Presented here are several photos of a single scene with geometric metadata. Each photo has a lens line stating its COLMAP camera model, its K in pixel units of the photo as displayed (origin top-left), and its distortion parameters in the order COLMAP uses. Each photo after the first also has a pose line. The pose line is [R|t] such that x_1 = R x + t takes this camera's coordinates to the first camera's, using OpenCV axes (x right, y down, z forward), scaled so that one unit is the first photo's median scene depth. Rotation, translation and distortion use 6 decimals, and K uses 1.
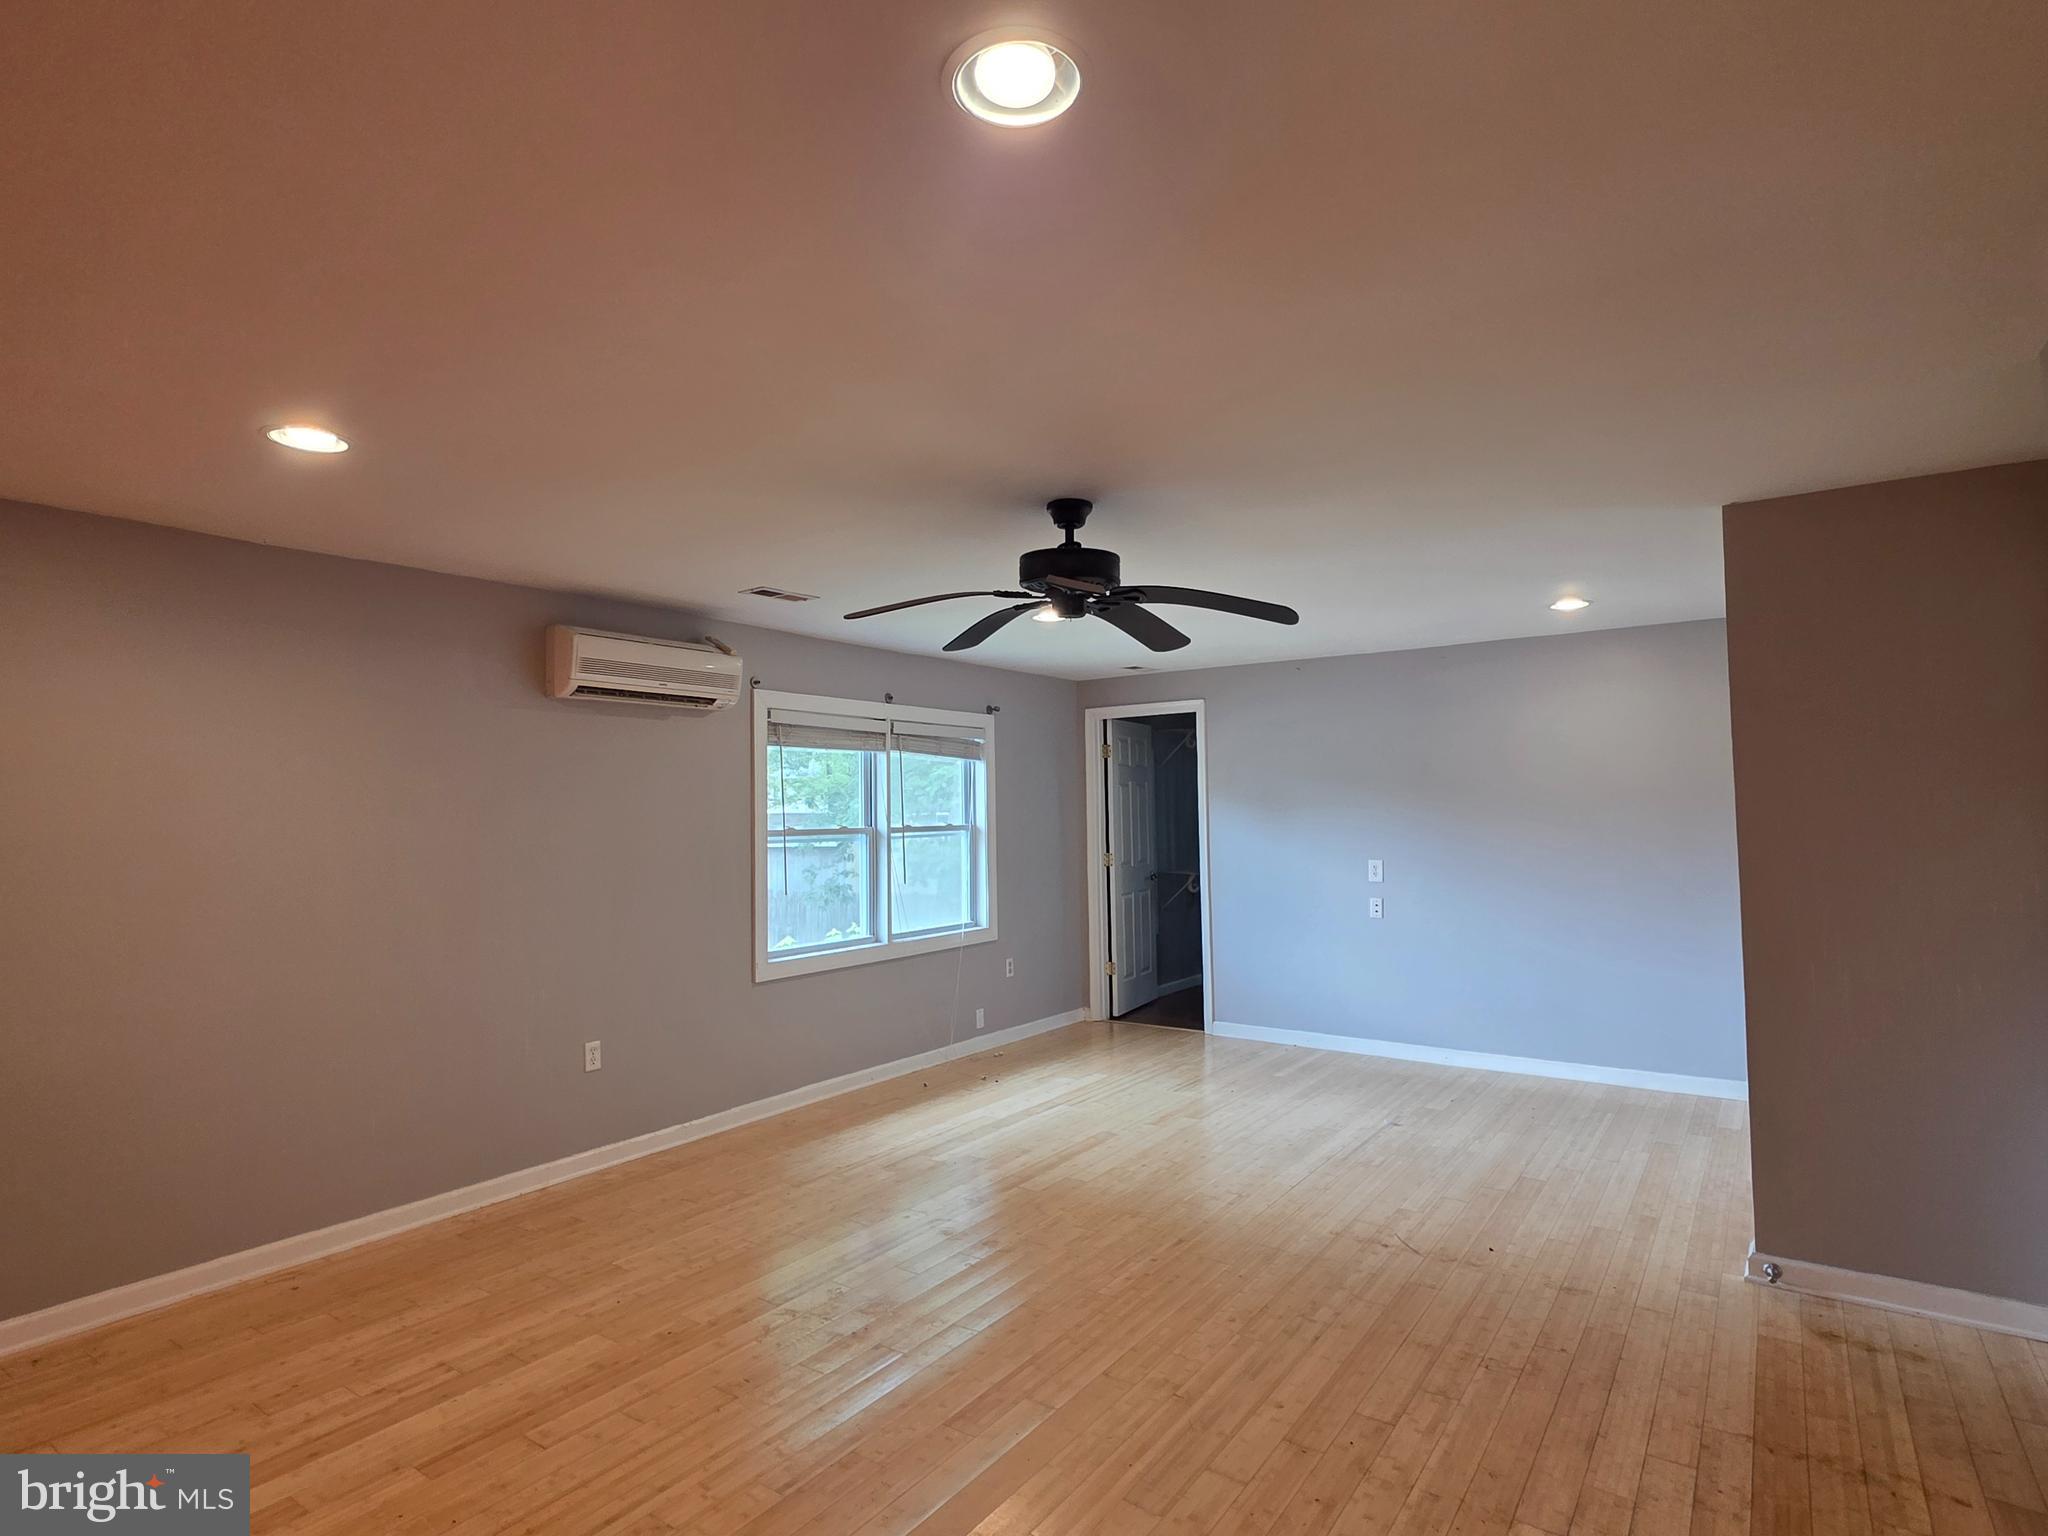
lens RADIAL K [[1076.5, 0, 1024.0], [0, 1076.5, 768.0], [0, 0, 1]] dist [-0.000785, -0.000107]
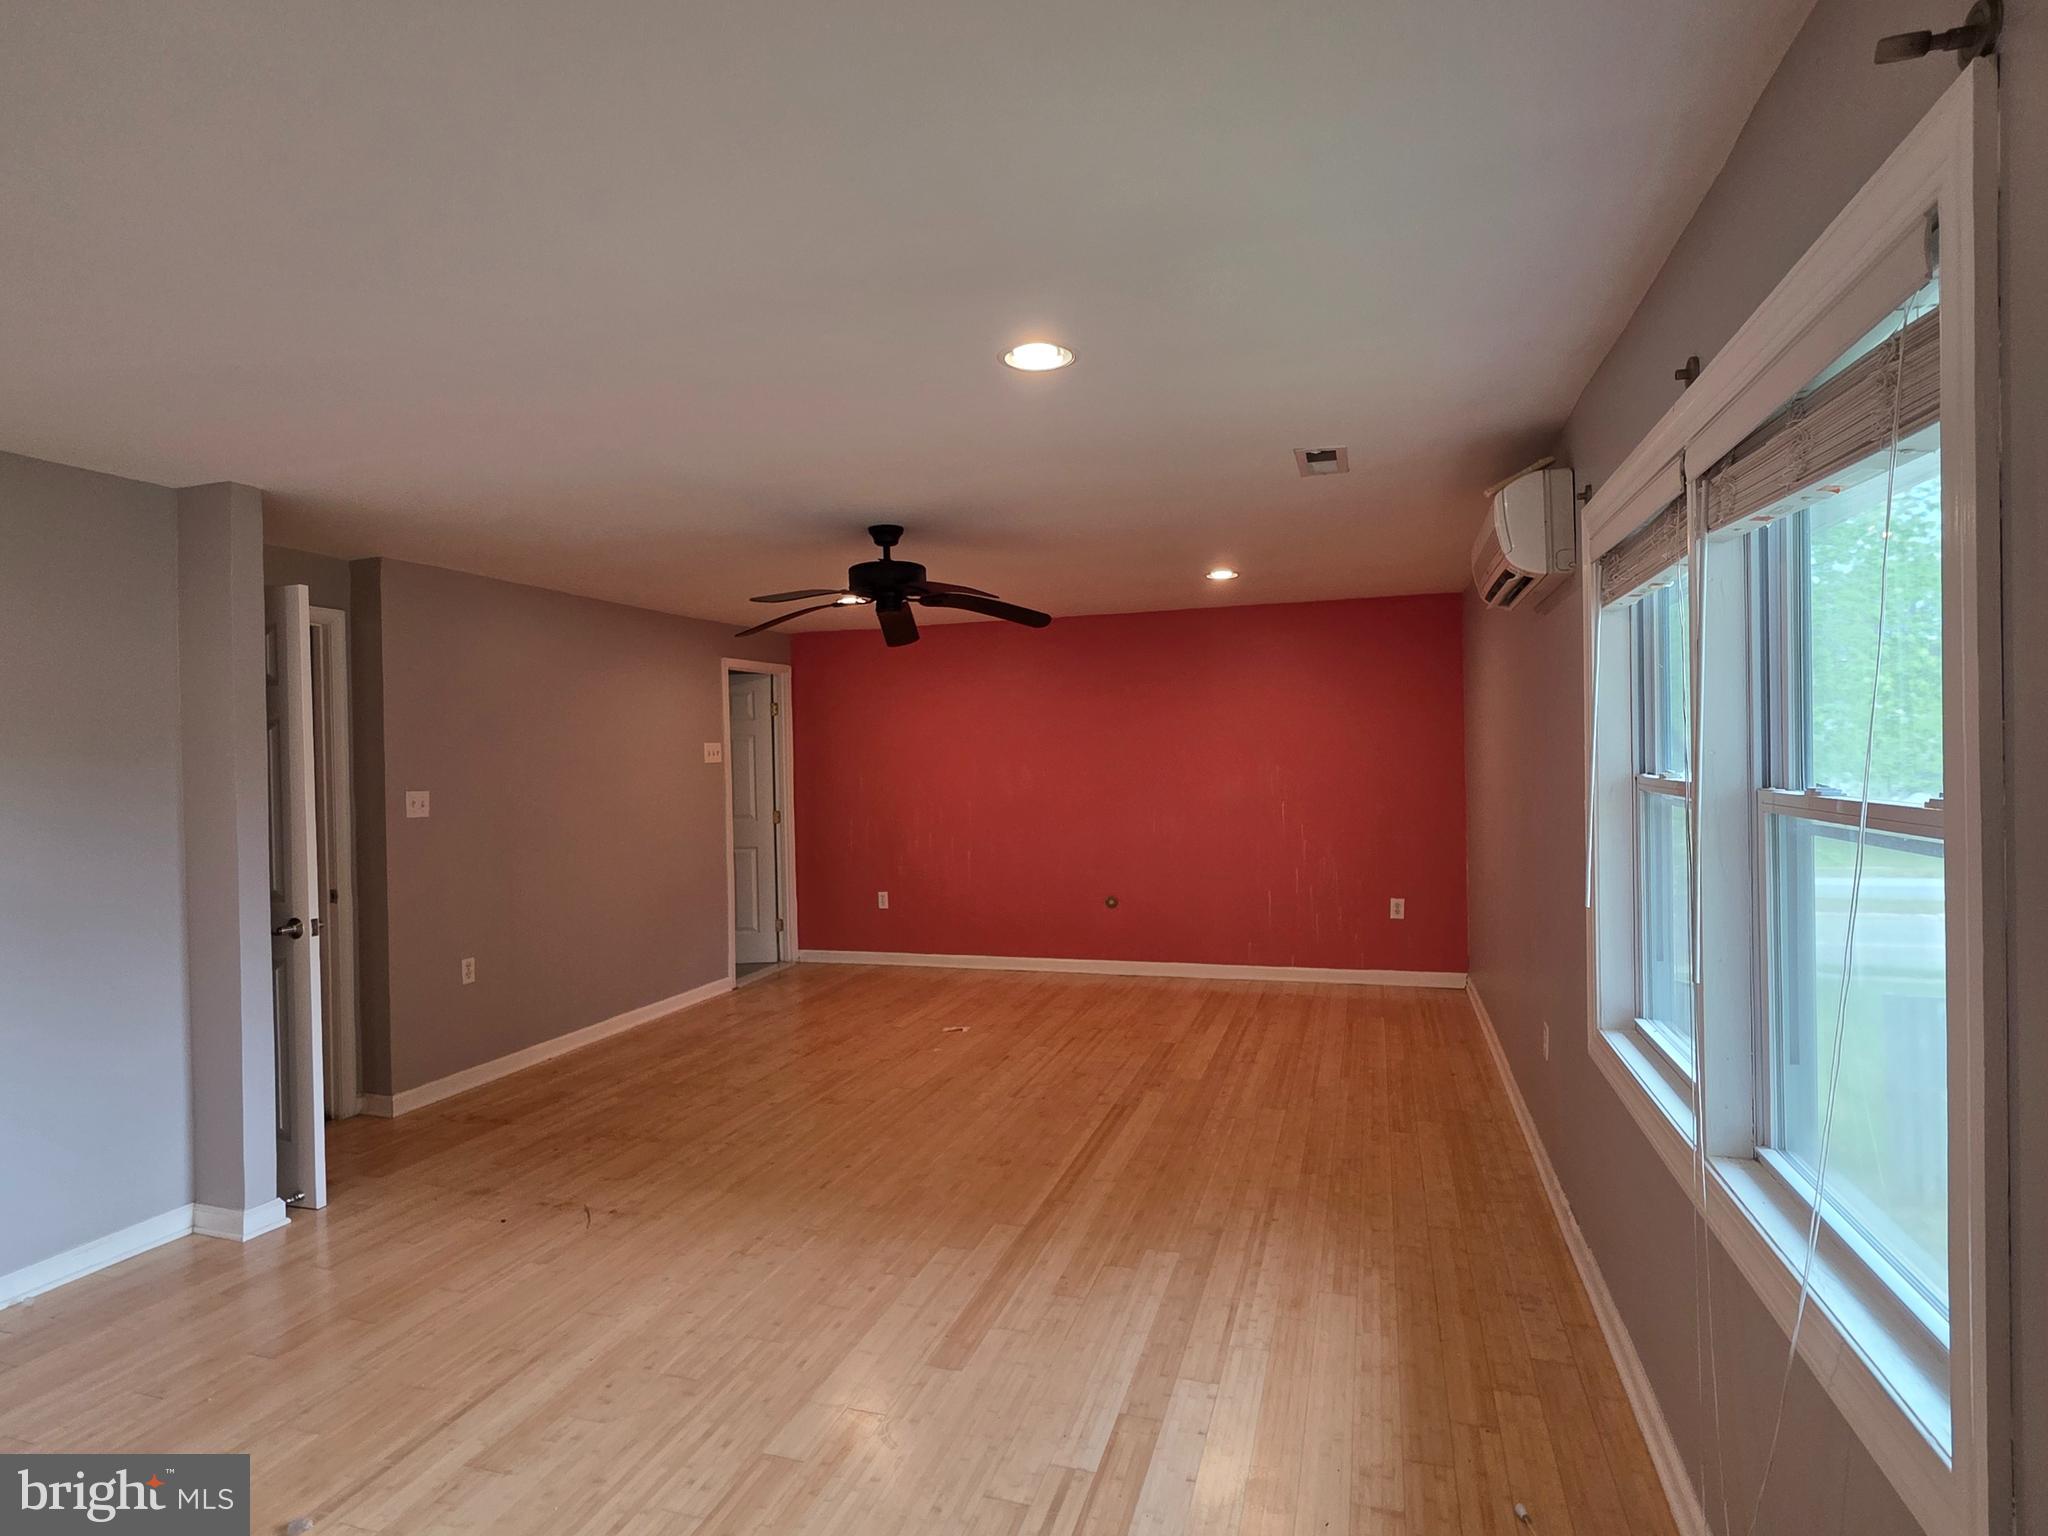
lens RADIAL K [[1076.5, 0, 1024.0], [0, 1076.5, 768.0], [0, 0, 1]] dist [-0.000785, -0.000107]
pose [[-0.953581, 0.036496, -0.298918, 0.250723], [0.045530, 0.998691, -0.023312, 0.078102], [0.297676, -0.035839, -0.953994, 2.016237]]
